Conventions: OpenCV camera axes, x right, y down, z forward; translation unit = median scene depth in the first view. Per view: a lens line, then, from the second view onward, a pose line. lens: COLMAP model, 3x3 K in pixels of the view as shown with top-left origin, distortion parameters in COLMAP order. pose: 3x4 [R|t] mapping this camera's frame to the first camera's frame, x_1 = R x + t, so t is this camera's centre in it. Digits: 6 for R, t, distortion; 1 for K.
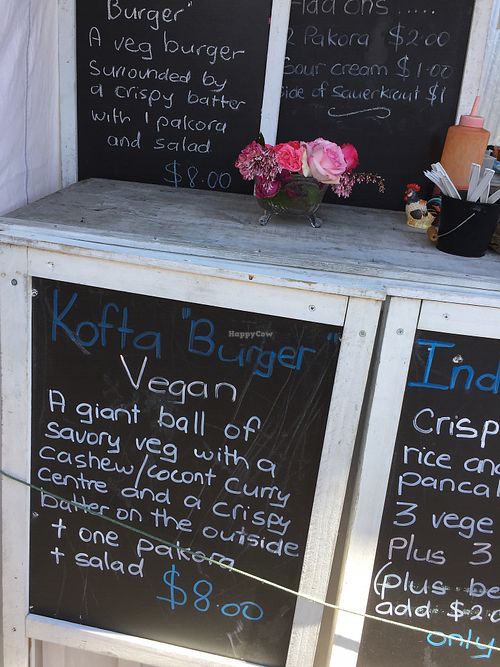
lens RADIAL K [[563.9, 0, 250.0], [0, 563.9, 333.5], [0, 0, 1]] dist [0.092213, -0.130998]
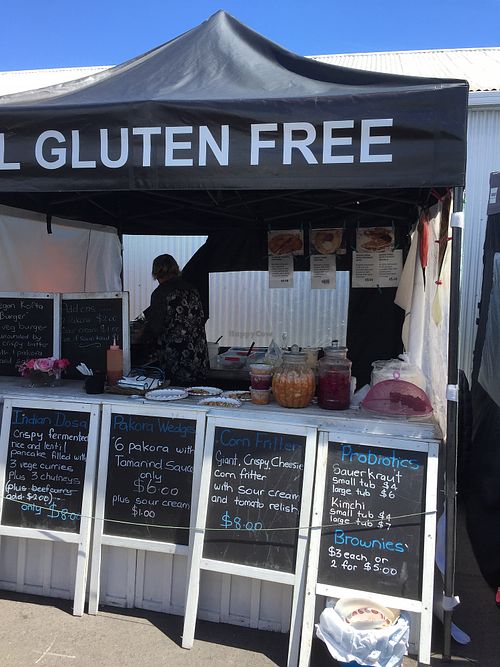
lens RADIAL K [[563.9, 0, 250.0], [0, 563.9, 333.5], [0, 0, 1]] dist [0.092213, -0.130998]
pose [[0.987062, -0.063667, -0.147155, 2.140079], [0.009370, 0.939119, -0.343463, 0.745949], [0.160063, 0.337641, 0.927566, -2.120441]]
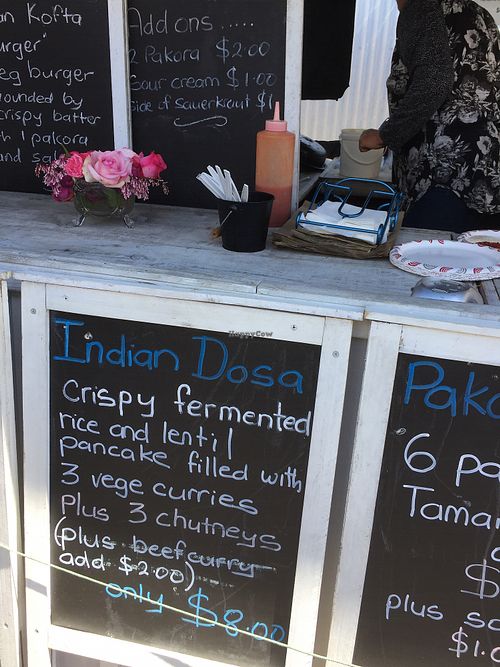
lens RADIAL K [[563.9, 0, 250.0], [0, 563.9, 333.5], [0, 0, 1]] dist [0.092213, -0.130998]
pose [[0.984639, 0.009081, -0.174364, 0.794368], [-0.012128, 0.999792, -0.016417, 0.049209], [0.174179, 0.018279, 0.984544, -0.060546]]
